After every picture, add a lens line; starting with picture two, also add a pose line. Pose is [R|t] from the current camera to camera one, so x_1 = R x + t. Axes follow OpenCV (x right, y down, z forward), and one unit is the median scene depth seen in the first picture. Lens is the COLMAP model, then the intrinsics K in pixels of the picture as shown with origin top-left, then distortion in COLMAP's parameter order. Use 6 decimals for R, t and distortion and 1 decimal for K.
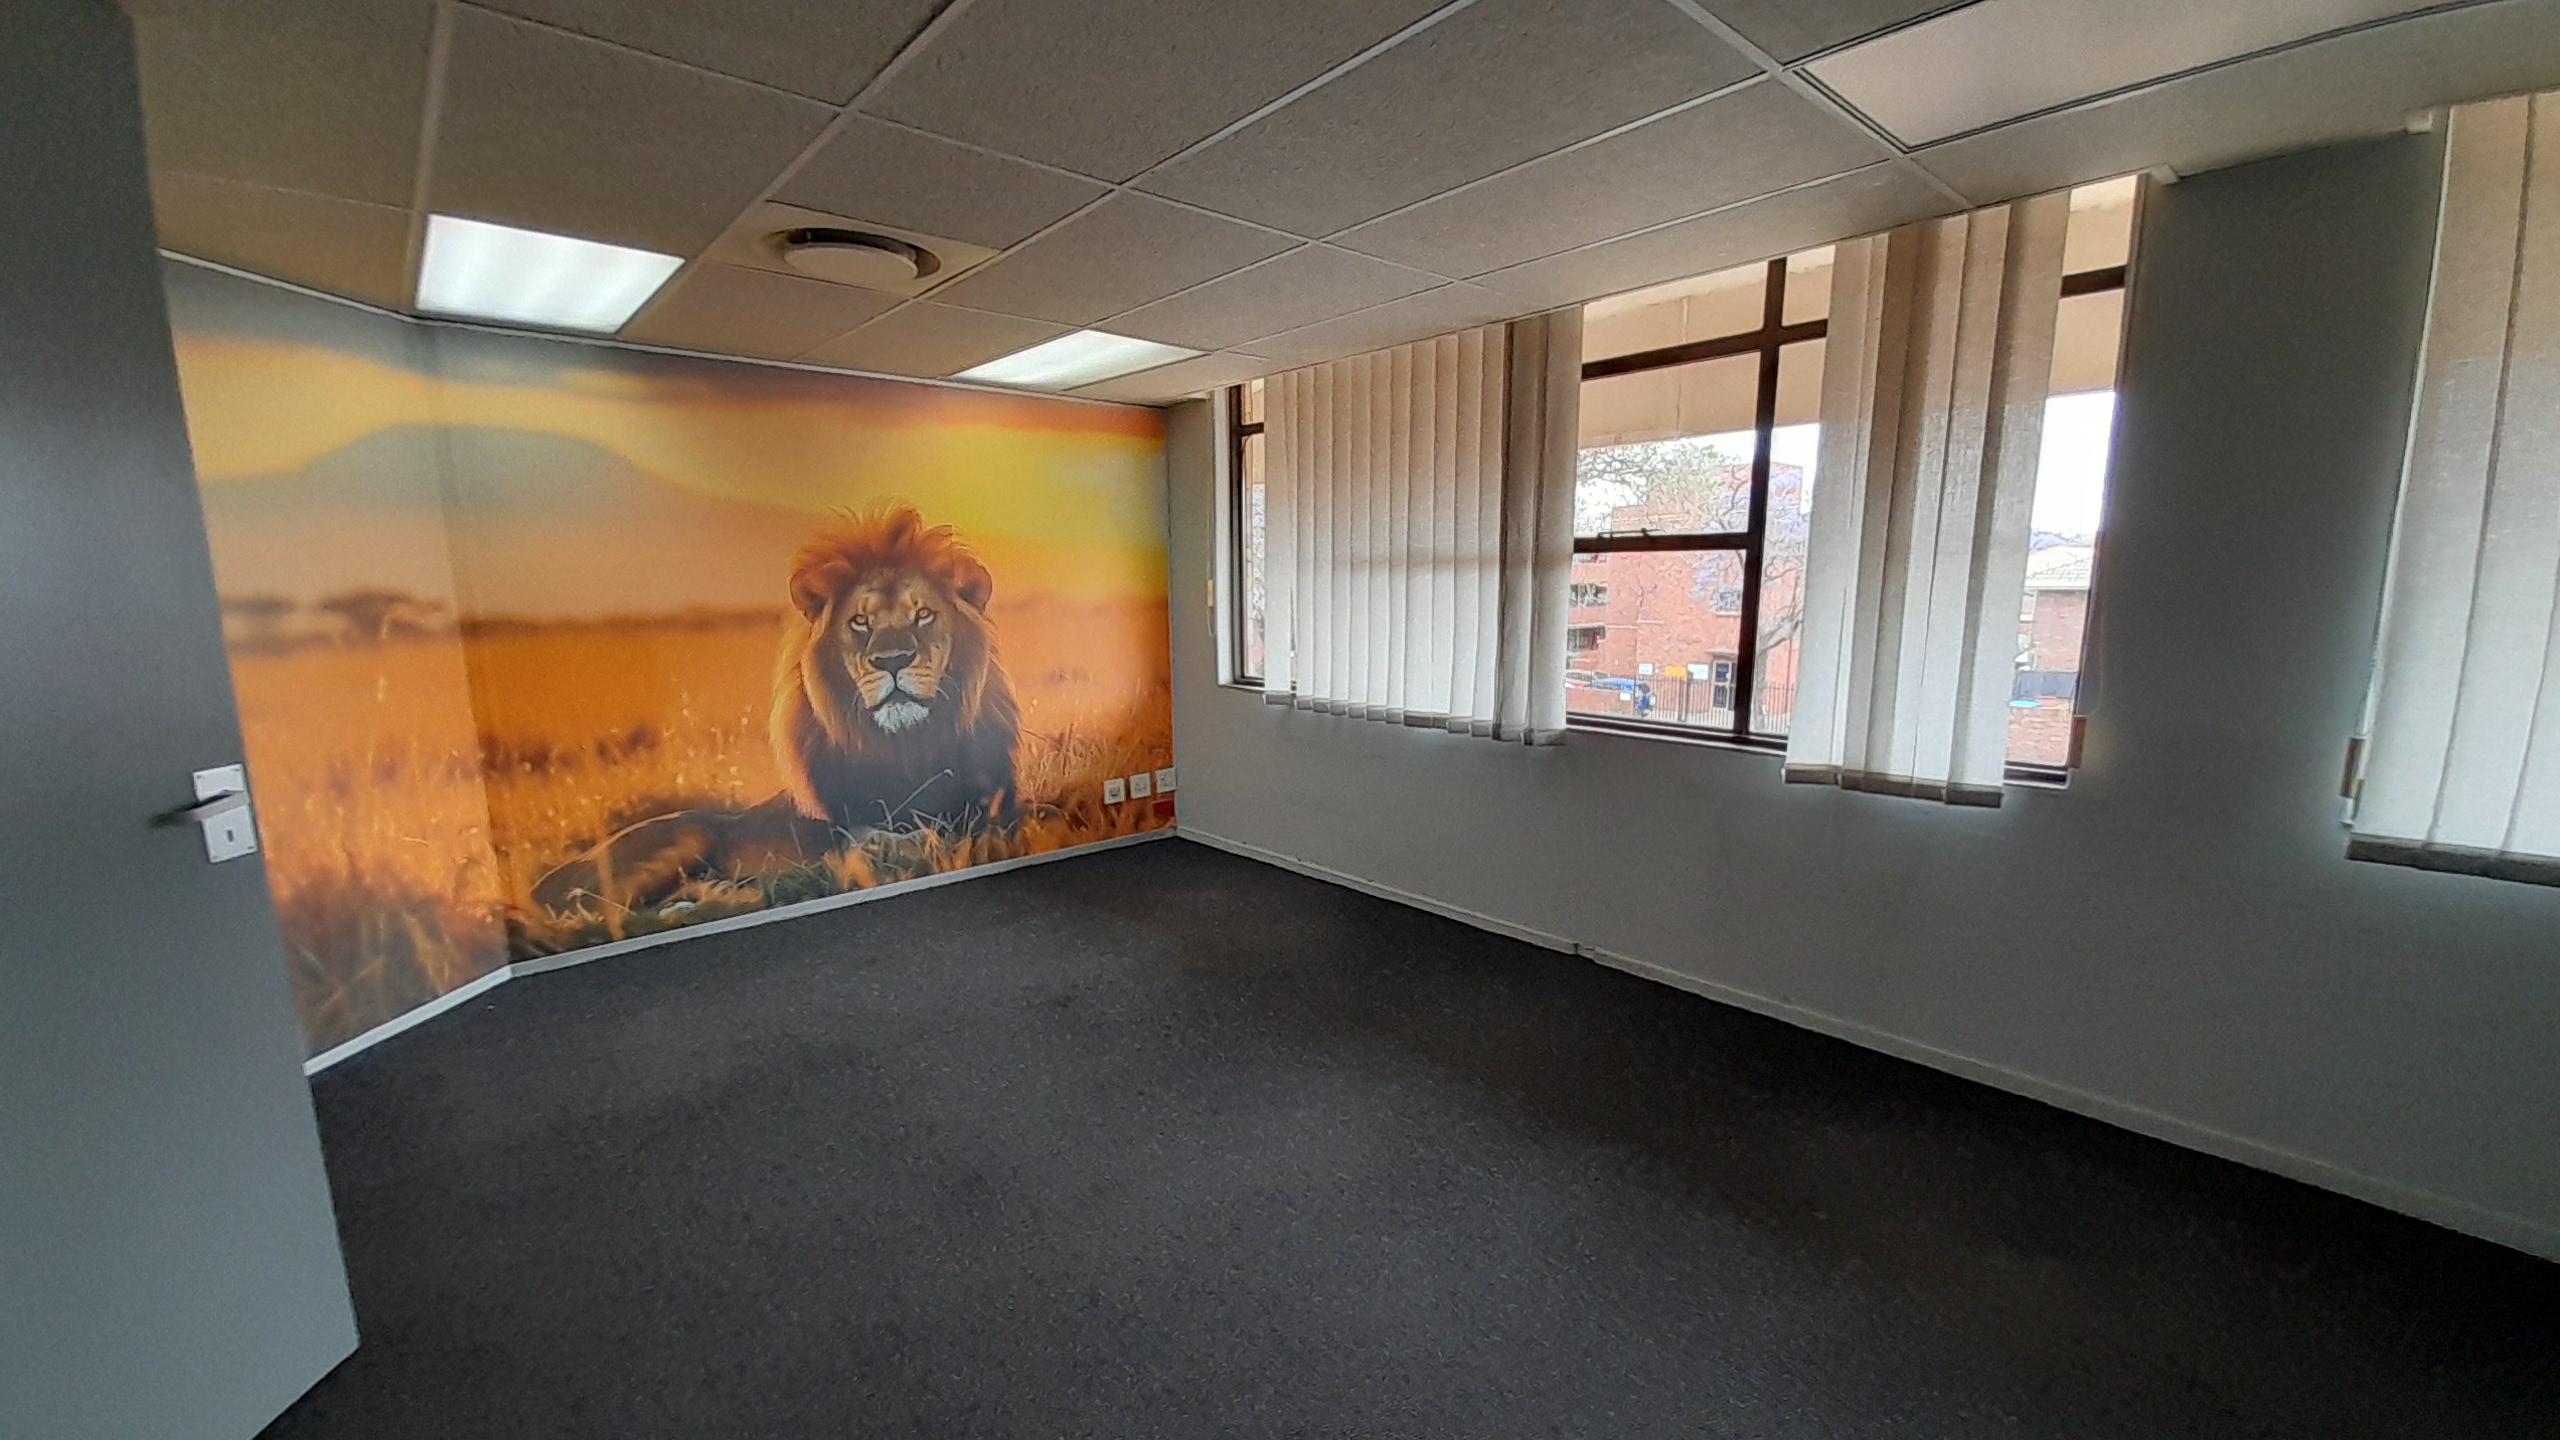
lens RADIAL K [[1018.2, 0, 1275.4], [0, 1018.2, 749.1], [0, 0, 1]] dist [0.022494, -0.013905]
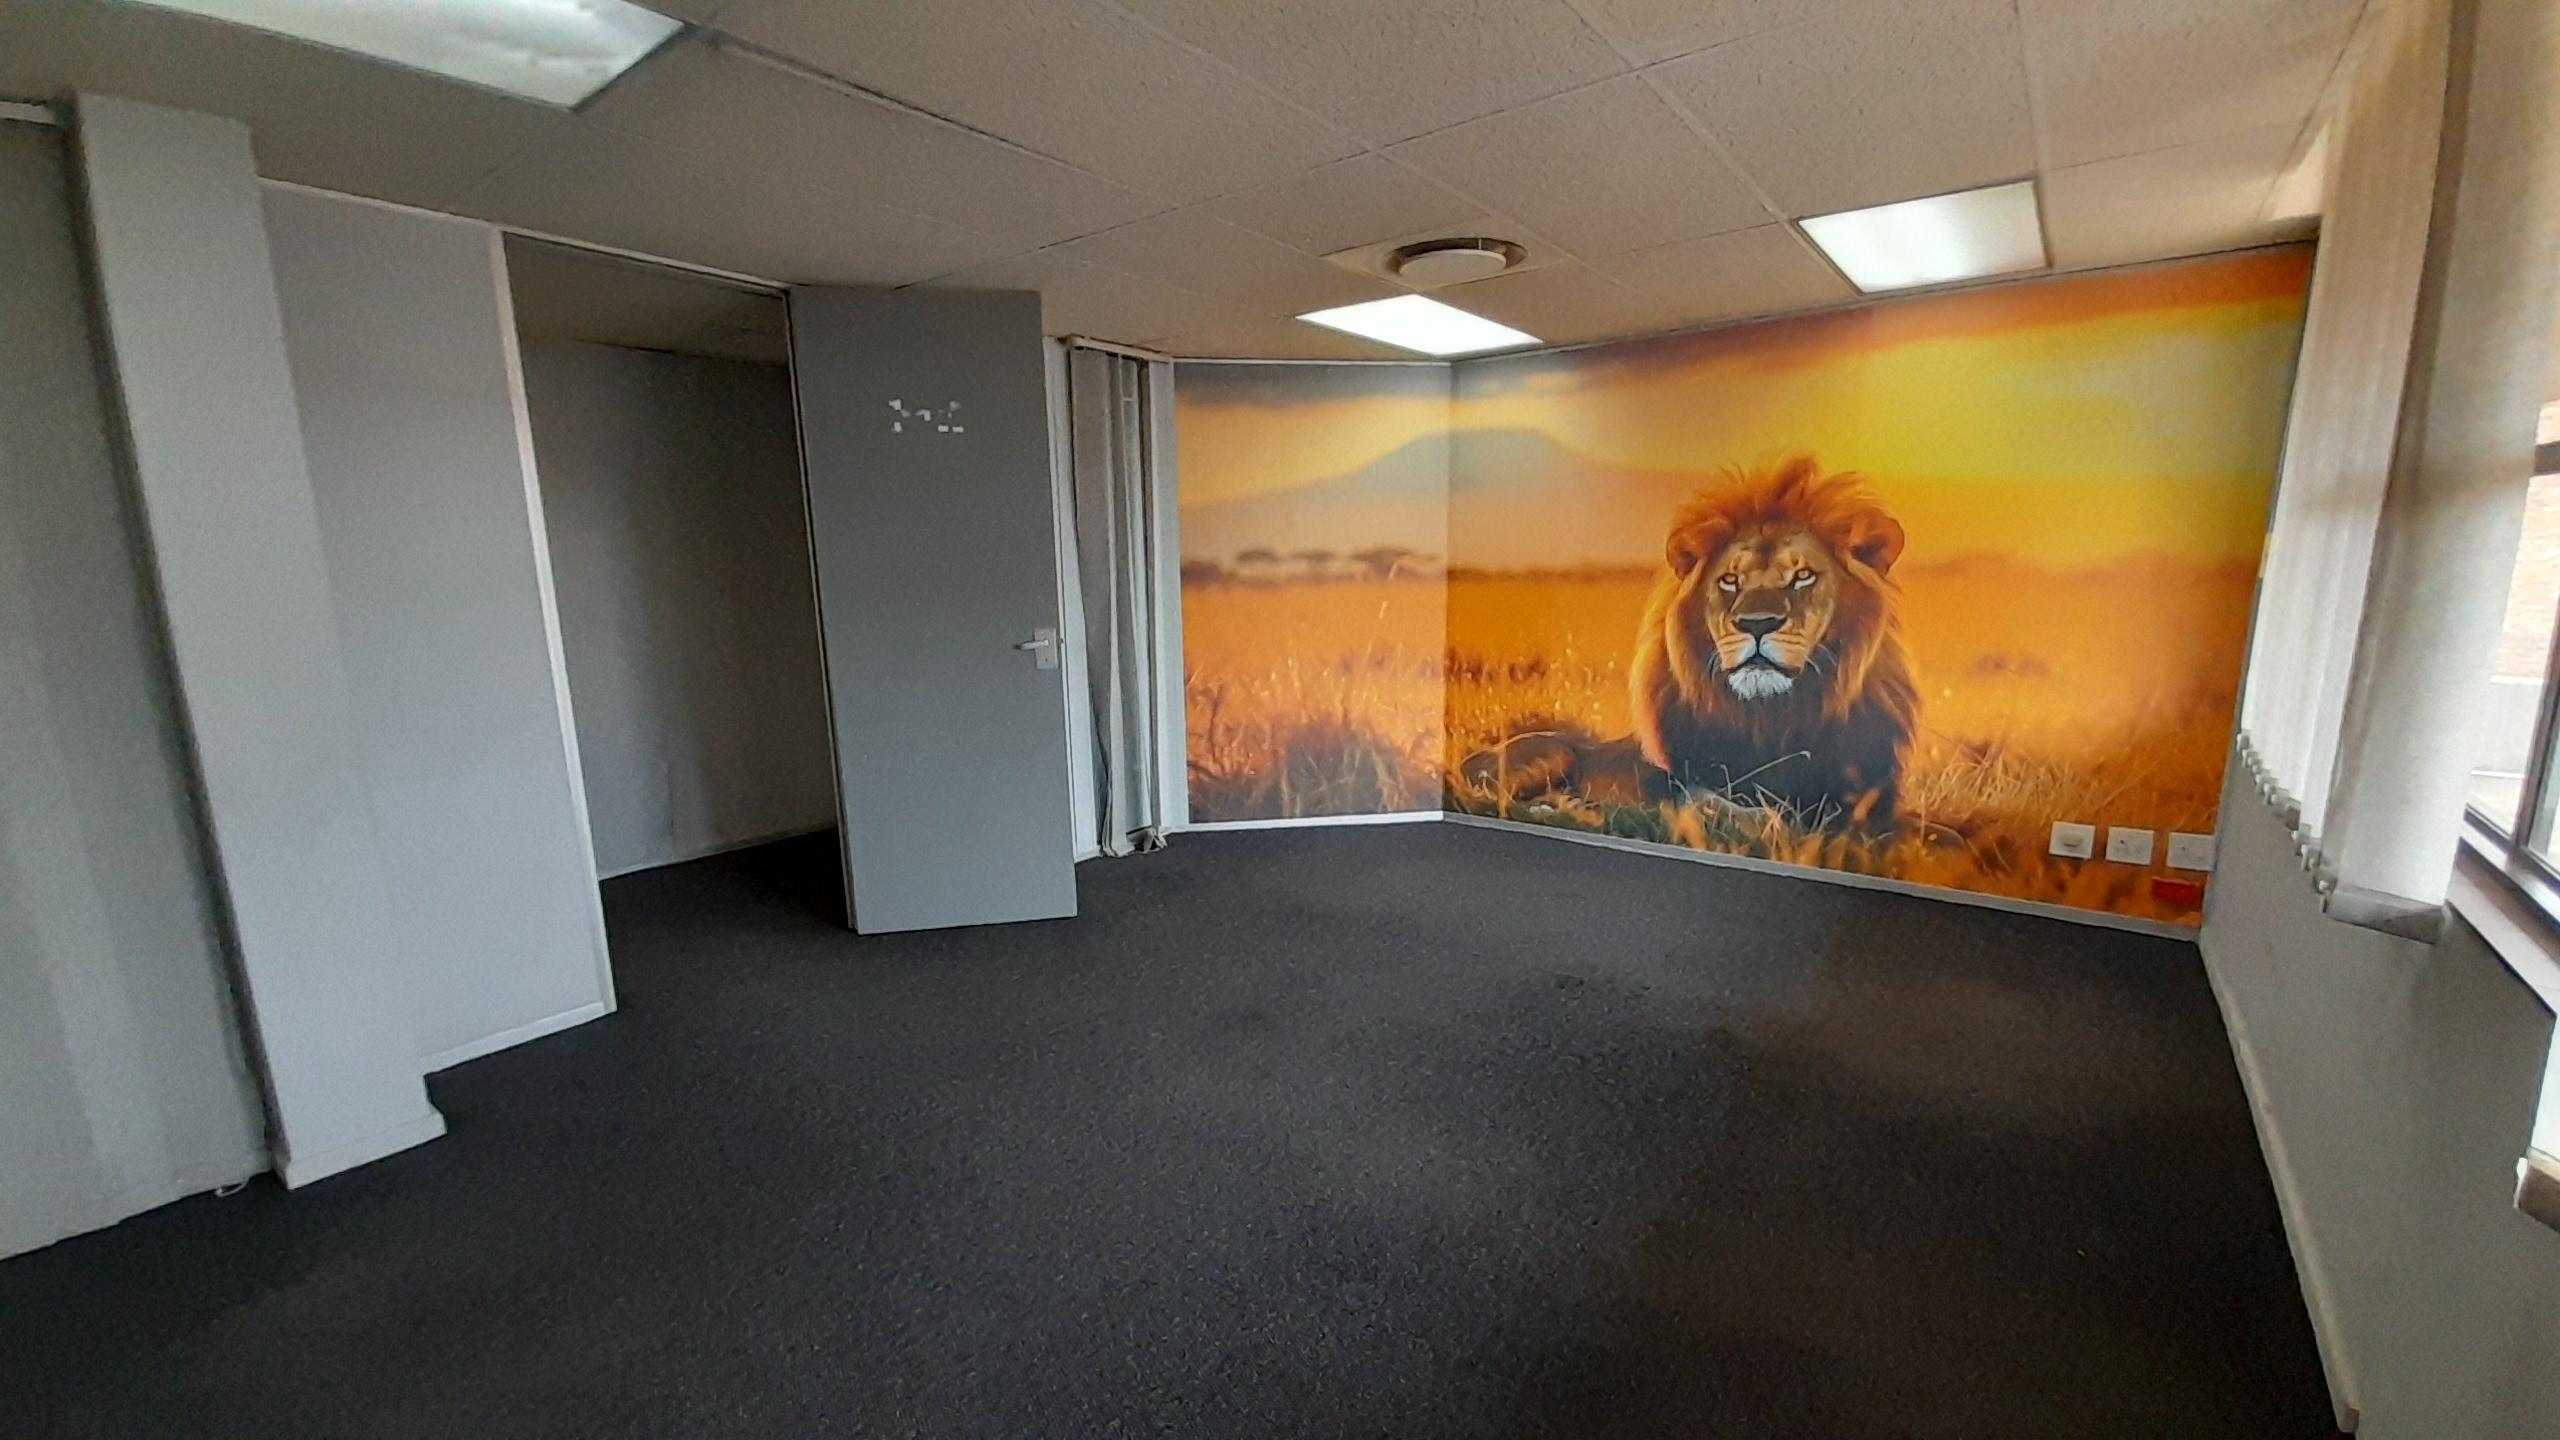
lens RADIAL K [[1018.2, 0, 1290.6], [0, 1018.2, 742.6], [0, 0, 1]] dist [0.022494, -0.013905]
pose [[0.200887, 0.188104, -0.961385, 0.521987], [-0.152006, 0.975490, 0.159102, -0.071342], [0.967749, 0.114175, 0.224556, 0.427696]]
